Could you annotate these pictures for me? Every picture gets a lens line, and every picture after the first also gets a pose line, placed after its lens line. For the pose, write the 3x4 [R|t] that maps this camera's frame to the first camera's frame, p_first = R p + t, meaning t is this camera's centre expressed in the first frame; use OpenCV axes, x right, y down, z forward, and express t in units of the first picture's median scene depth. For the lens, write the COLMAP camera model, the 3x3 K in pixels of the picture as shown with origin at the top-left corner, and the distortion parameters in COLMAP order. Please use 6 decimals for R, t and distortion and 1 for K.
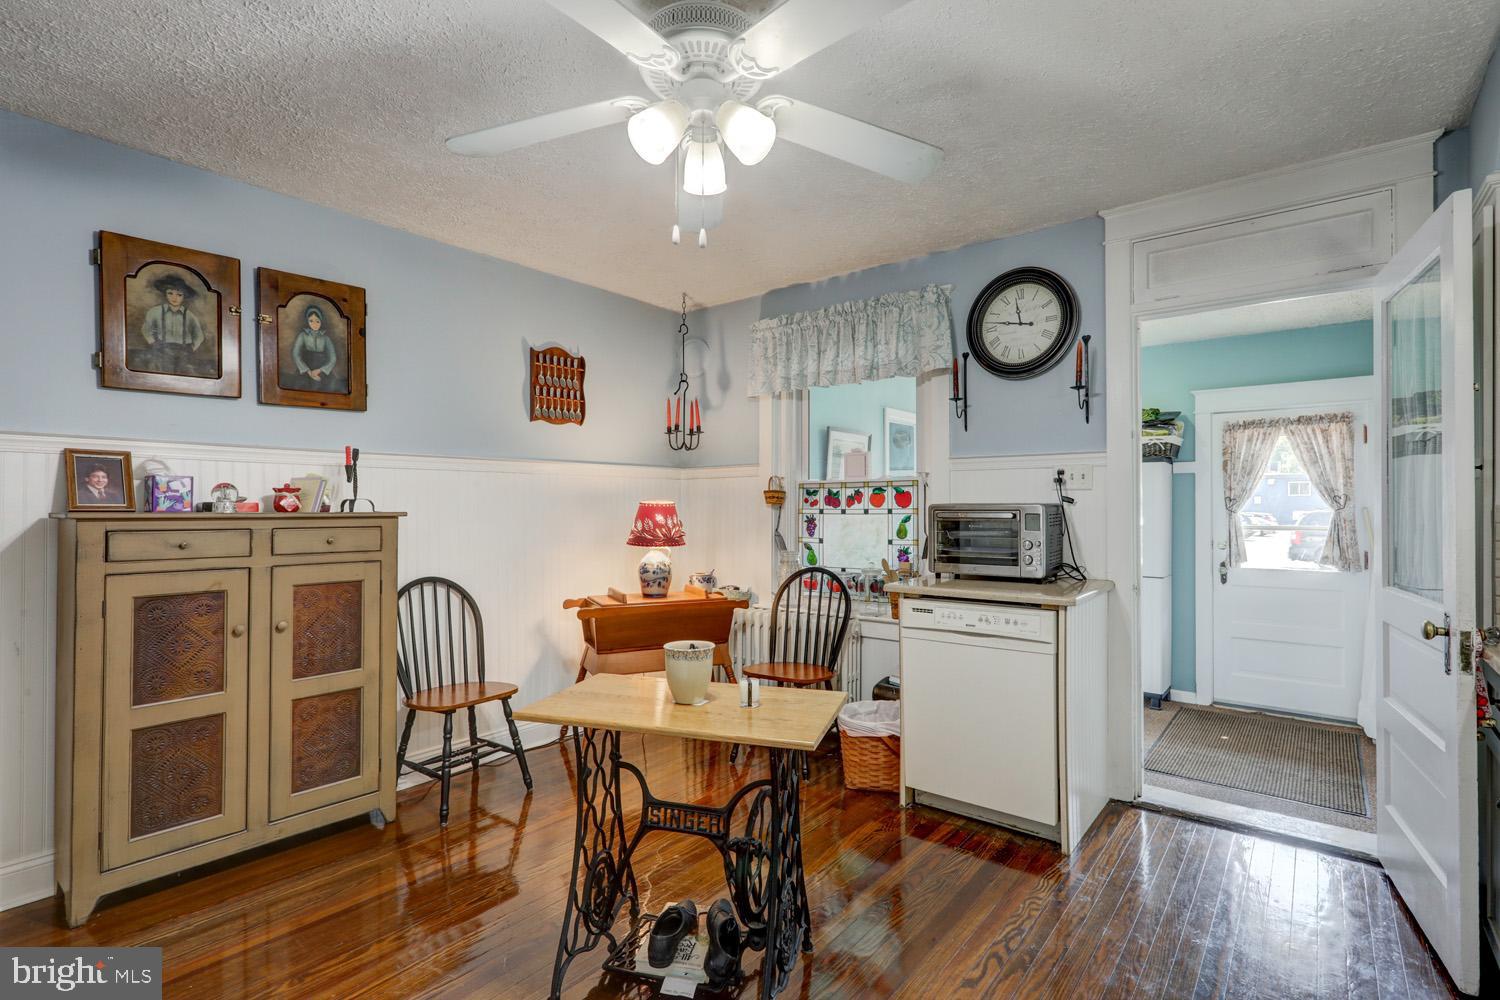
lens RADIAL K [[720.0, 0, 749.7], [0, 720.0, 501.2], [0, 0, 1]] dist [-0.005898, 0.006683]
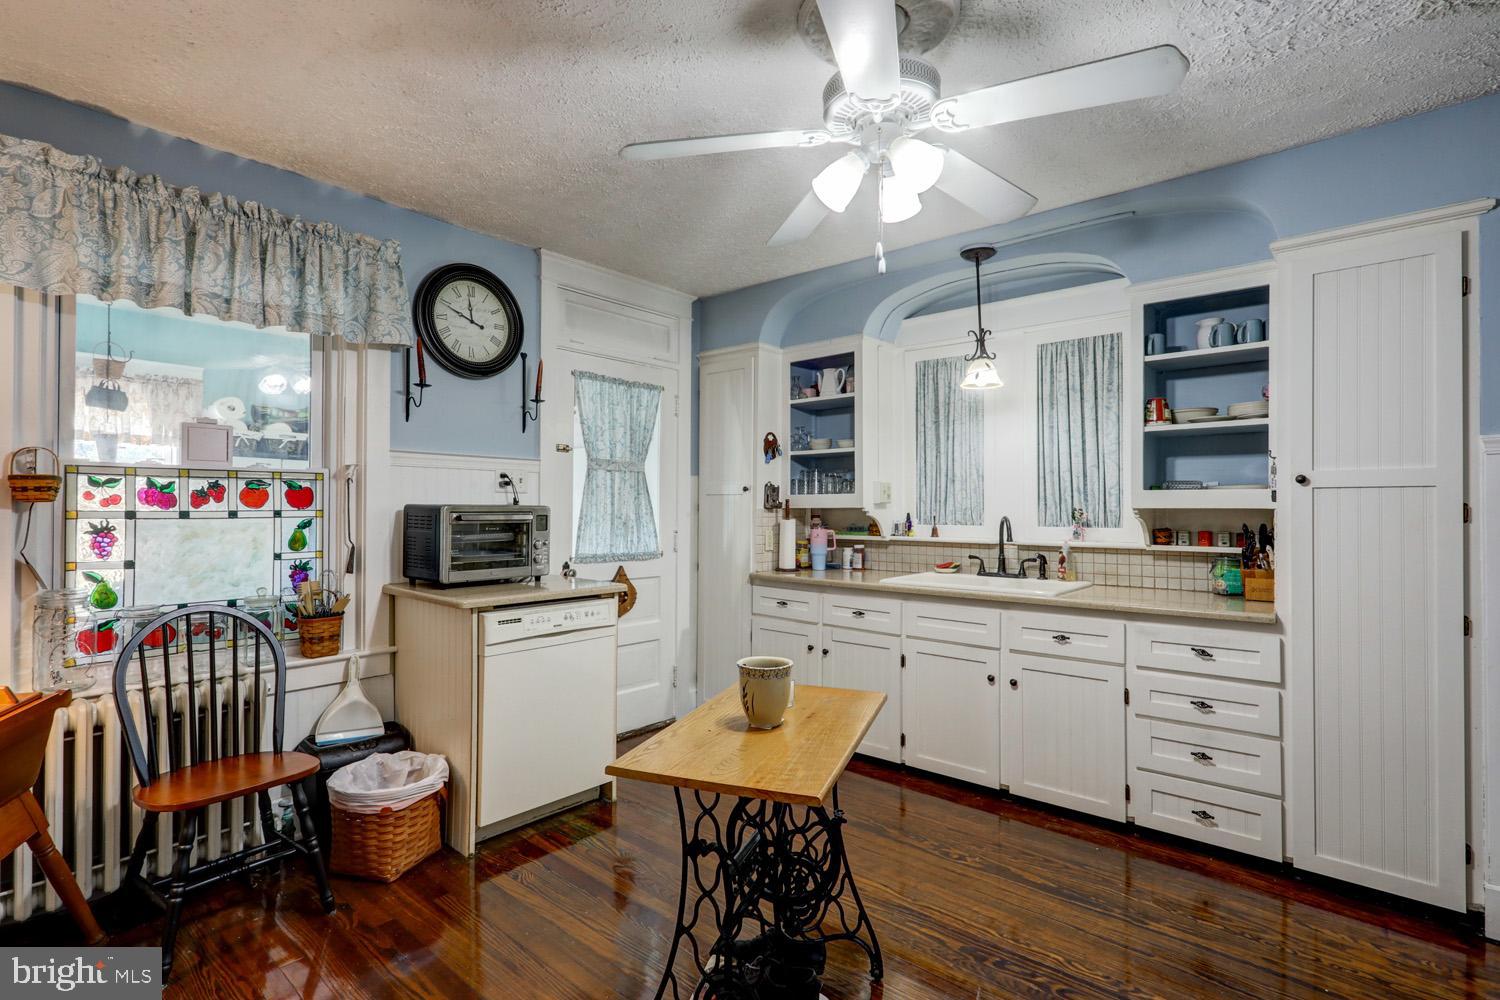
lens RADIAL K [[720.0, 0, 759.4], [0, 720.0, 503.8], [0, 0, 1]] dist [-0.005898, 0.006683]
pose [[0.027264, 0.006739, 0.999606, -0.648966], [-0.012630, 0.999900, -0.006396, 0.003139], [-0.999548, -0.012451, 0.027347, 0.634820]]
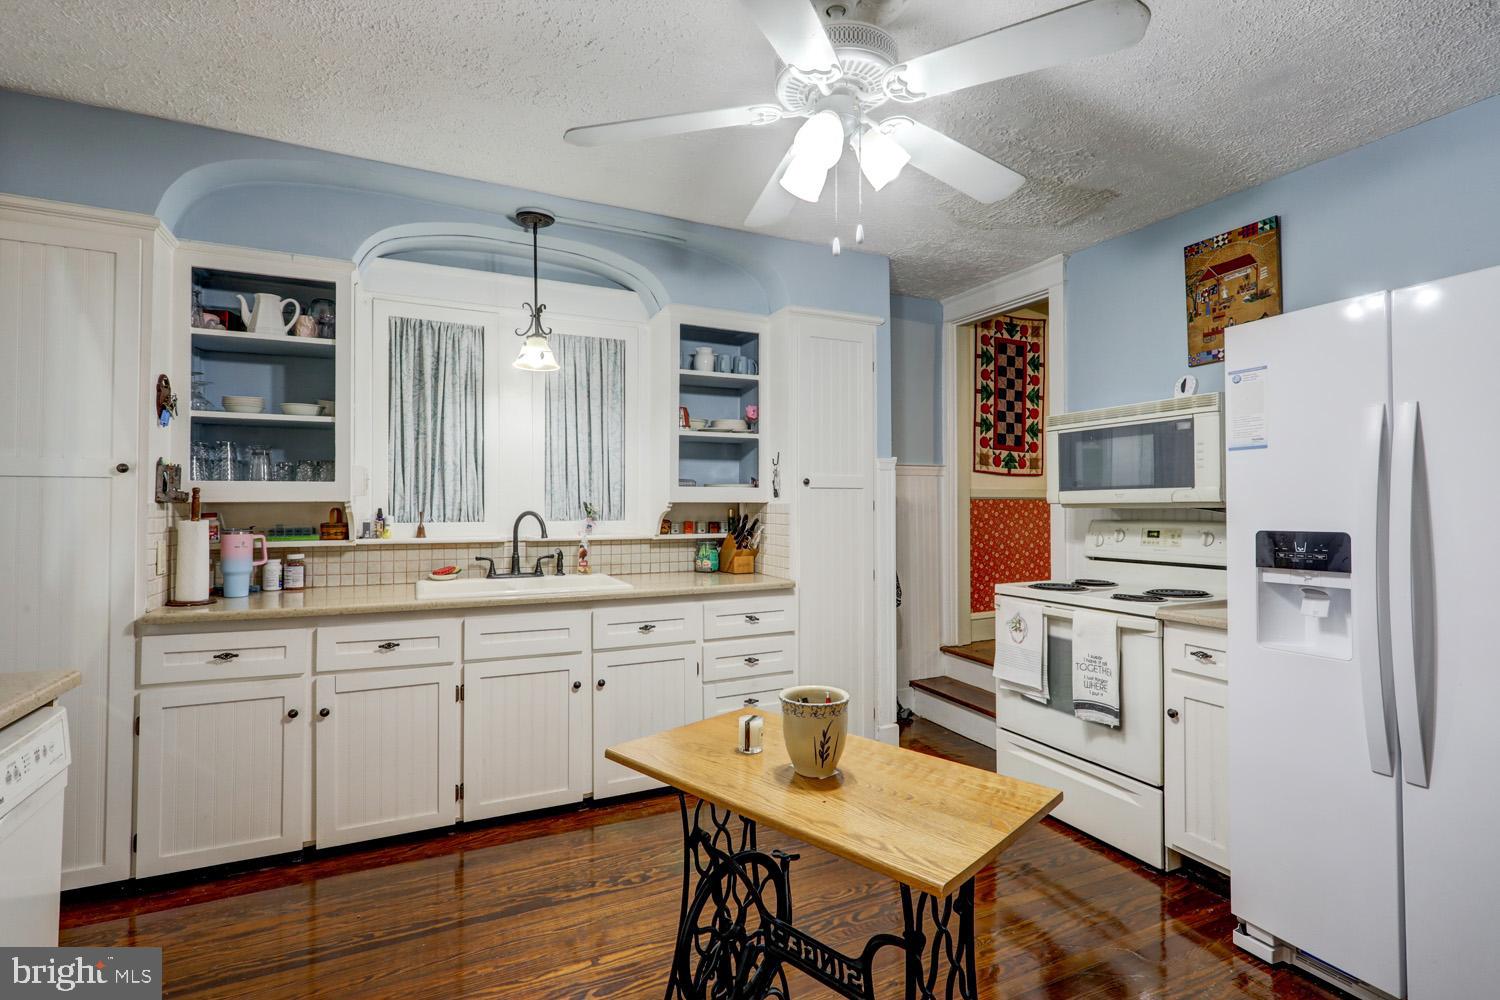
lens RADIAL K [[720.0, 0, 755.9], [0, 720.0, 495.0], [0, 0, 1]] dist [-0.005898, 0.006683]
pose [[-0.905603, 0.005440, 0.424091, -0.225705], [-0.004671, 0.999729, -0.022799, 0.010261], [-0.424100, -0.022628, -0.905333, 1.108695]]
